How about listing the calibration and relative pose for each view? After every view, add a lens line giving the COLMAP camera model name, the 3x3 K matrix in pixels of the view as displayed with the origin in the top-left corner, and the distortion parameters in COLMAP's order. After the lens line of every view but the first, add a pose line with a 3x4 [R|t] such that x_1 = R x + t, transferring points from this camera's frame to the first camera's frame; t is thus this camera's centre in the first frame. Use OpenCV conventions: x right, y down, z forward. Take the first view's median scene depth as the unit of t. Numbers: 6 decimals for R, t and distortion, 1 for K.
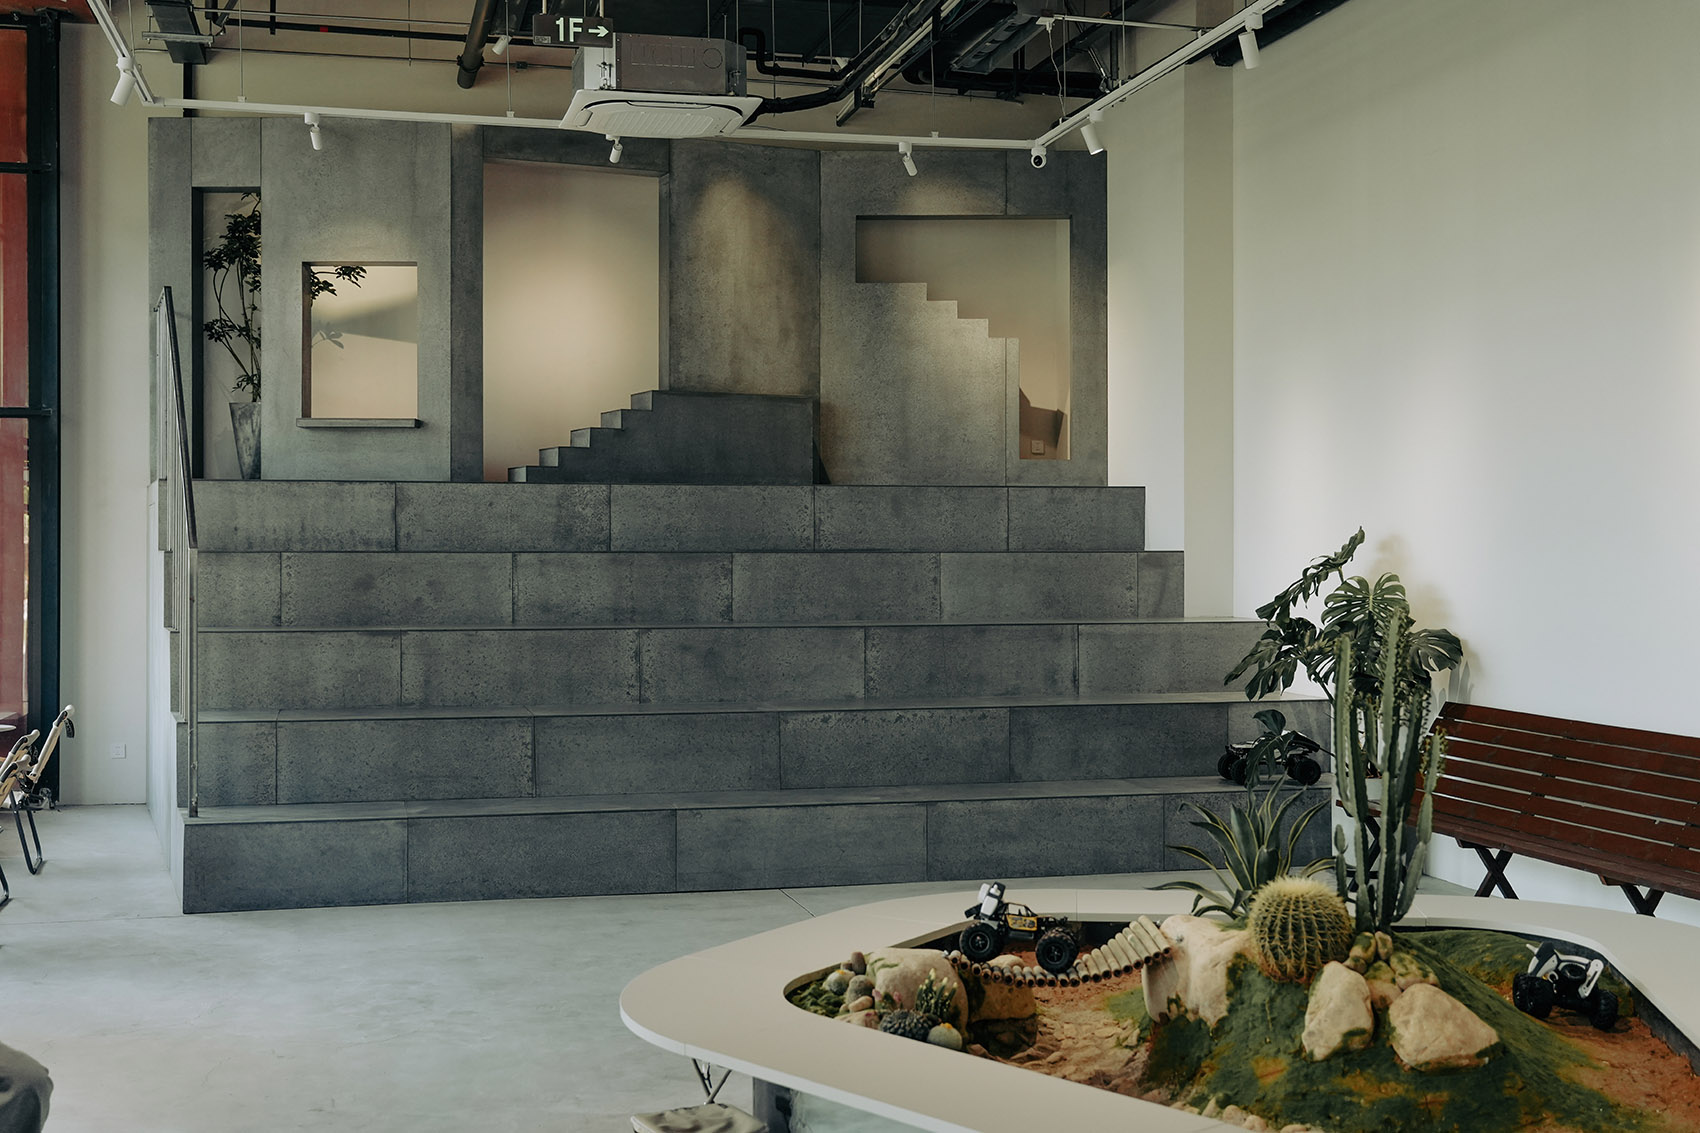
lens RADIAL K [[1970.3, 0, 850.0], [0, 1970.3, 566.5], [0, 0, 1]] dist [-0.009530, 0.008409]
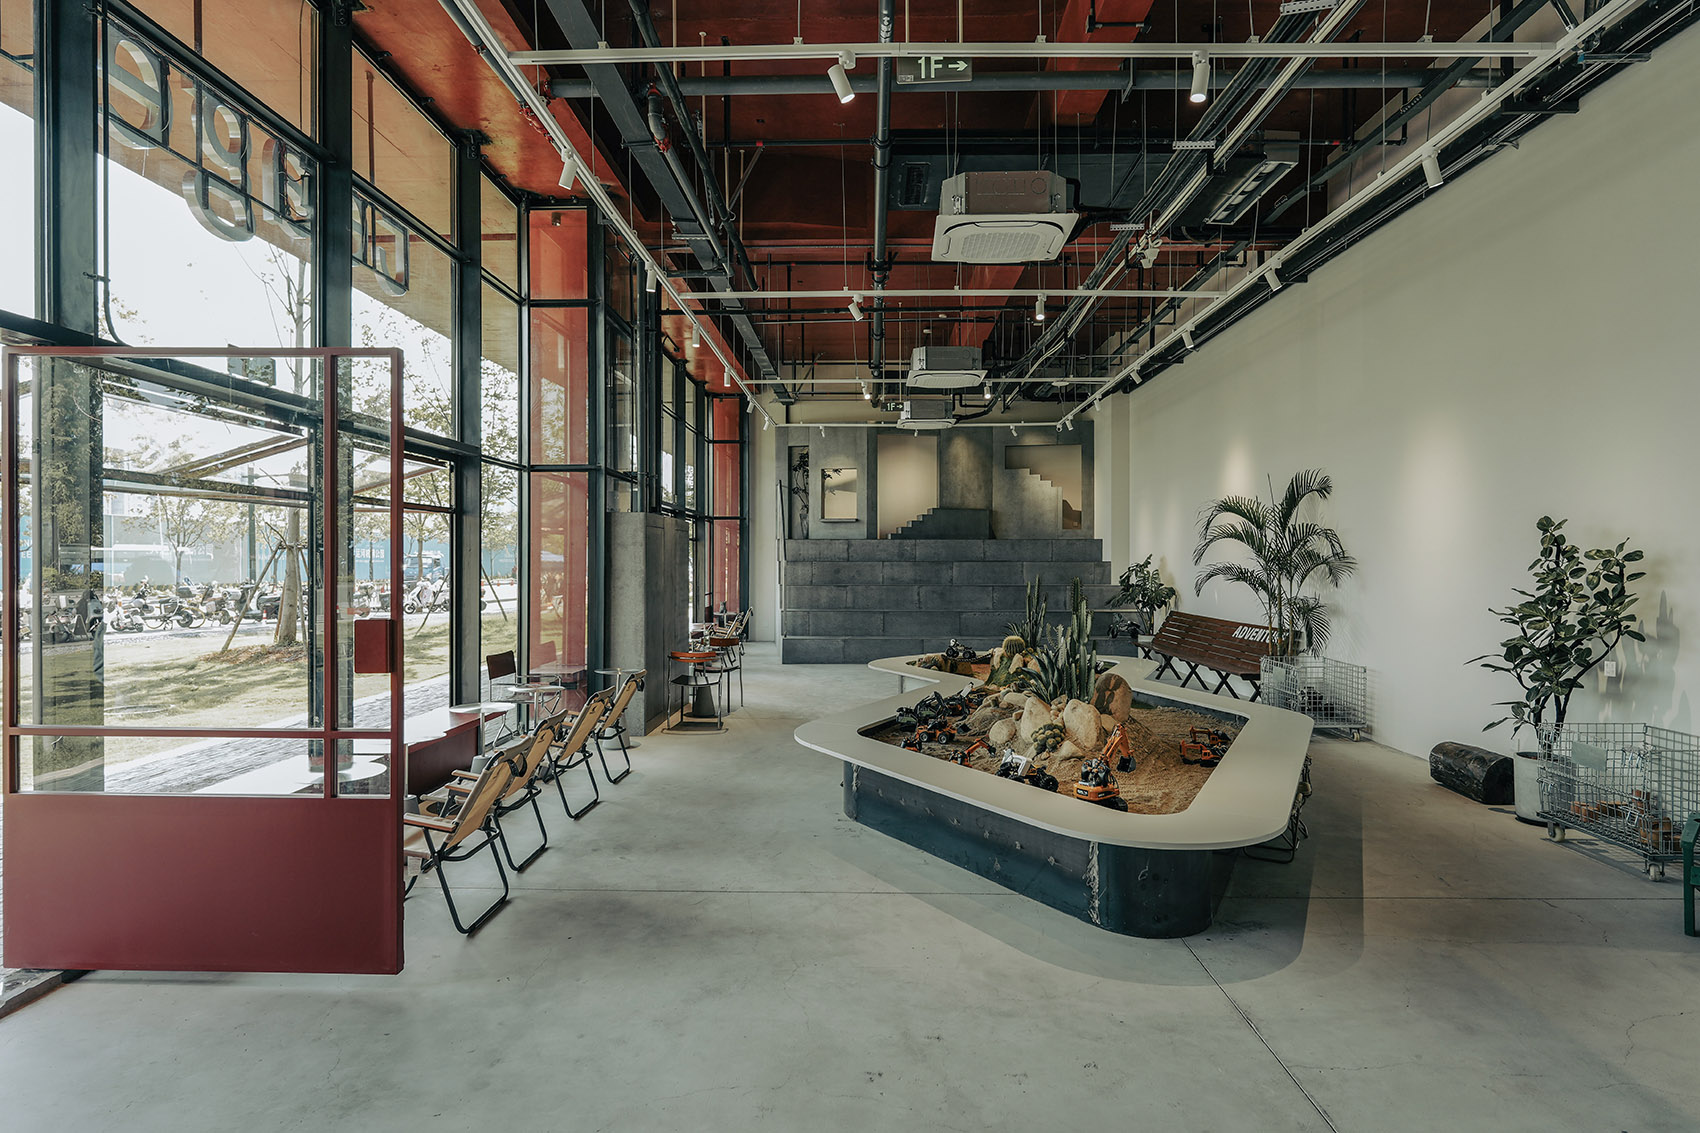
lens RADIAL K [[902.1, 0, 850.0], [0, 902.1, 566.5], [0, 0, 1]] dist [0.000749, 0.000011]
pose [[0.964825, 0.002638, -0.262878, 0.141978], [-0.002991, 0.999995, -0.000943, 0.001899], [0.262875, 0.001696, 0.964829, -0.369425]]
